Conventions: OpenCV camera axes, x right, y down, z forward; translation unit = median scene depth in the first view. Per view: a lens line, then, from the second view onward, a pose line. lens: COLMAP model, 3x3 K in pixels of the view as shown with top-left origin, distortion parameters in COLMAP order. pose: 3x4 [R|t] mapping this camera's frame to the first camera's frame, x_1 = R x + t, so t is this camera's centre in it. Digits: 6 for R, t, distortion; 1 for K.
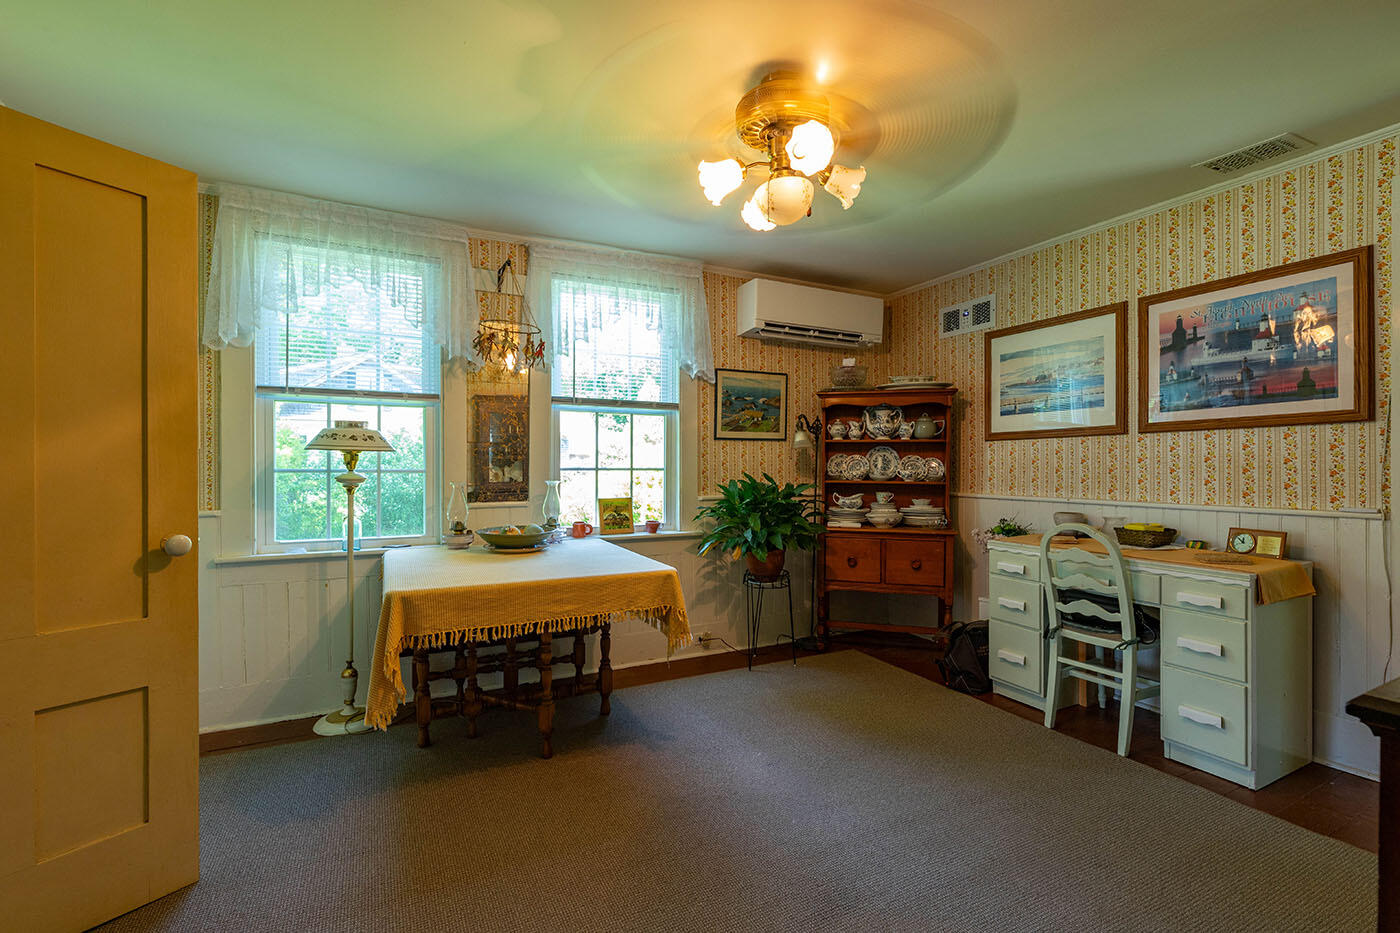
lens RADIAL K [[608.7, 0, 697.6], [0, 608.7, 473.6], [0, 0, 1]] dist [-0.003432, -0.000032]
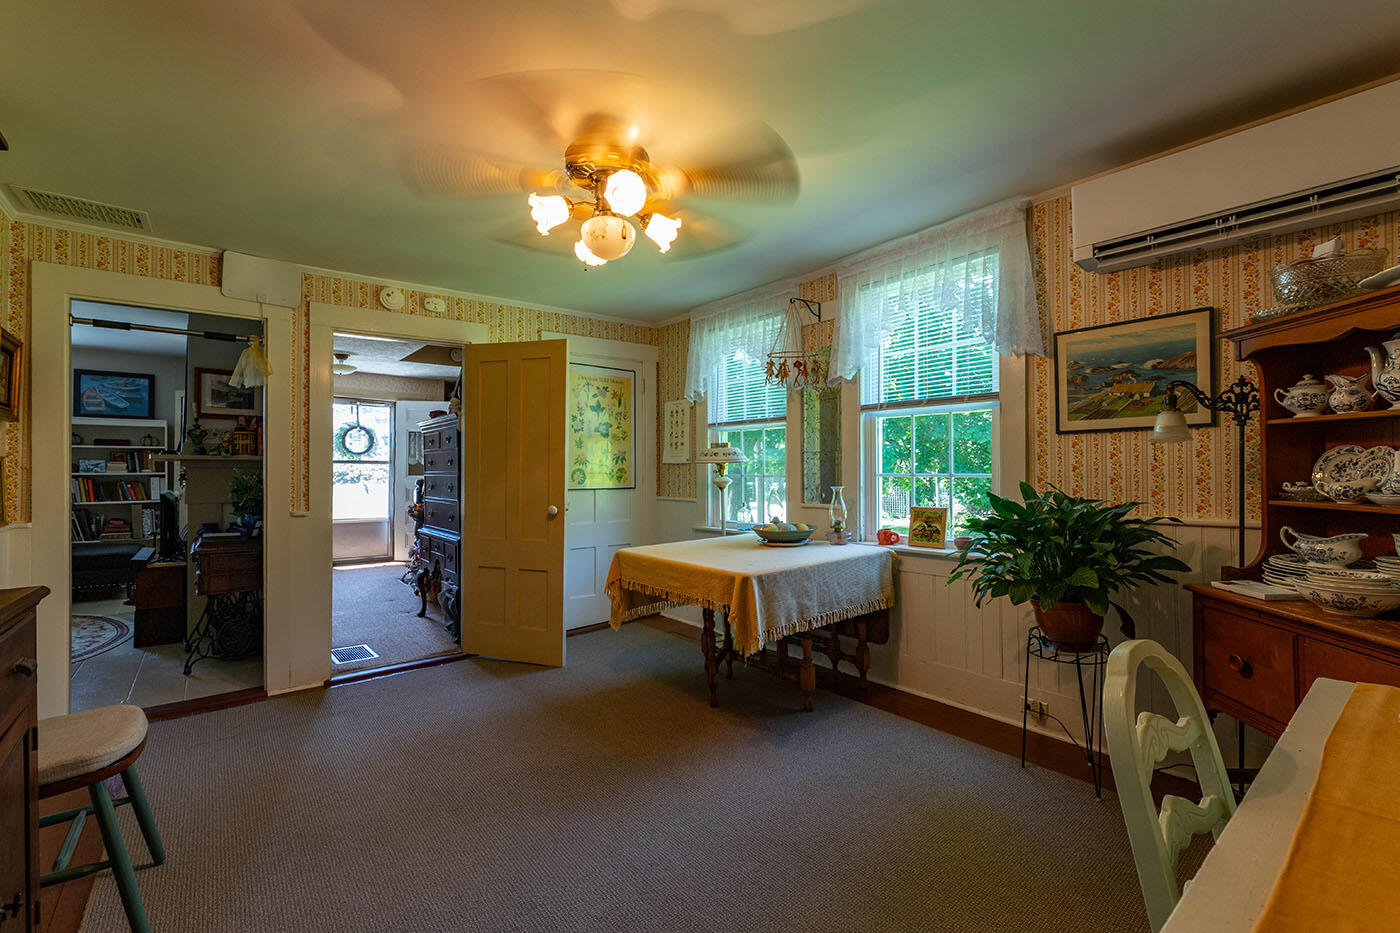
lens RADIAL K [[601.1, 0, 696.0], [0, 601.1, 463.2], [0, 0, 1]] dist [0.003485, 0.000282]
pose [[0.220019, -0.006963, -0.975471, 0.609883], [0.007348, 0.999958, -0.005480, -0.021241], [0.975468, -0.005962, 0.220060, 0.433661]]
